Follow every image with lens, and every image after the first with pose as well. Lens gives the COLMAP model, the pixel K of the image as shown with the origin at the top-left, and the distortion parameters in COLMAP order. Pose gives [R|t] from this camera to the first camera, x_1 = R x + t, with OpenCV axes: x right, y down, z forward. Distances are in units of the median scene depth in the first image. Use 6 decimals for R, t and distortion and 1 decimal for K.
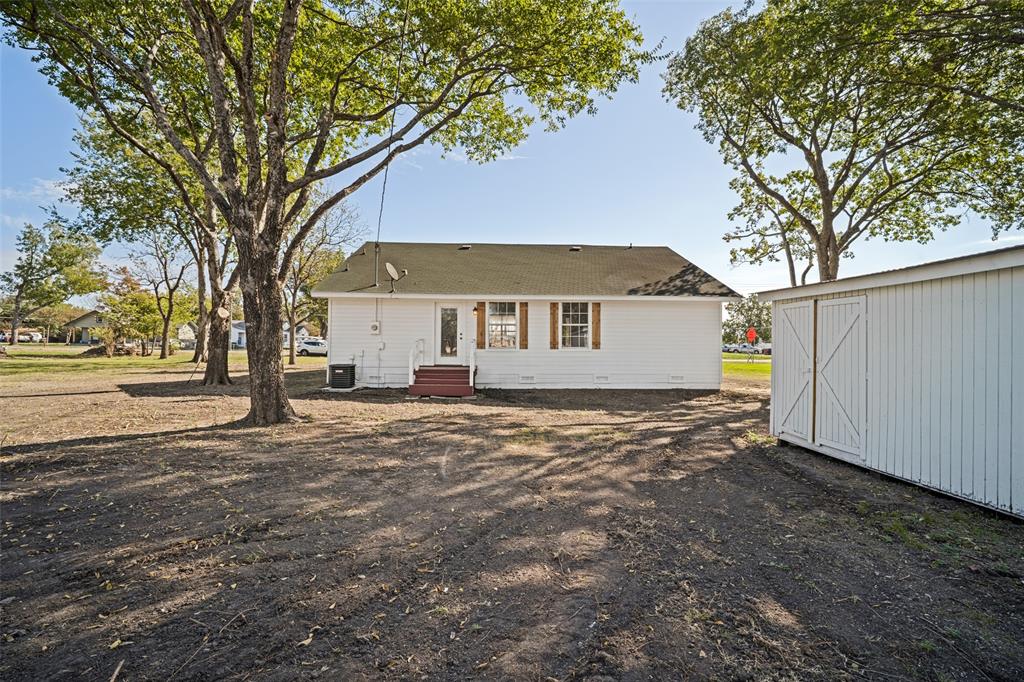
lens RADIAL K [[434.1, 0, 513.9], [0, 434.1, 341.3], [0, 0, 1]] dist [-0.017739, 0.000077]
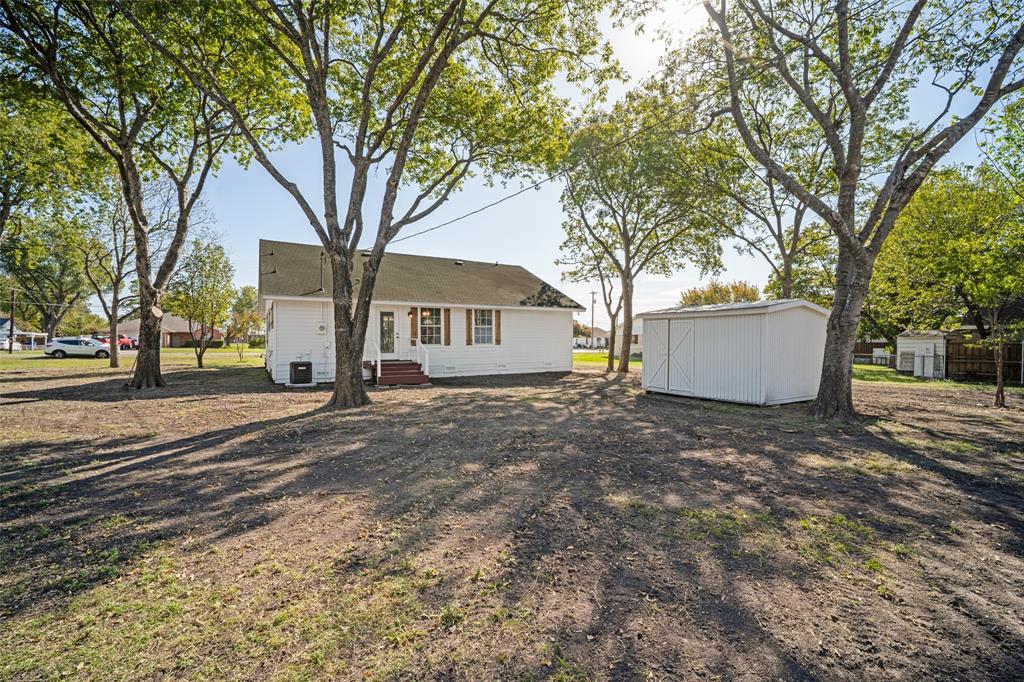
lens RADIAL K [[434.1, 0, 511.5], [0, 434.1, 343.1], [0, 0, 1]] dist [-0.017739, 0.000077]
pose [[0.876885, -0.011321, 0.480567, -0.419361], [0.003895, 0.999857, 0.016447, -0.009488], [-0.480684, -0.012551, 0.876804, -0.198529]]
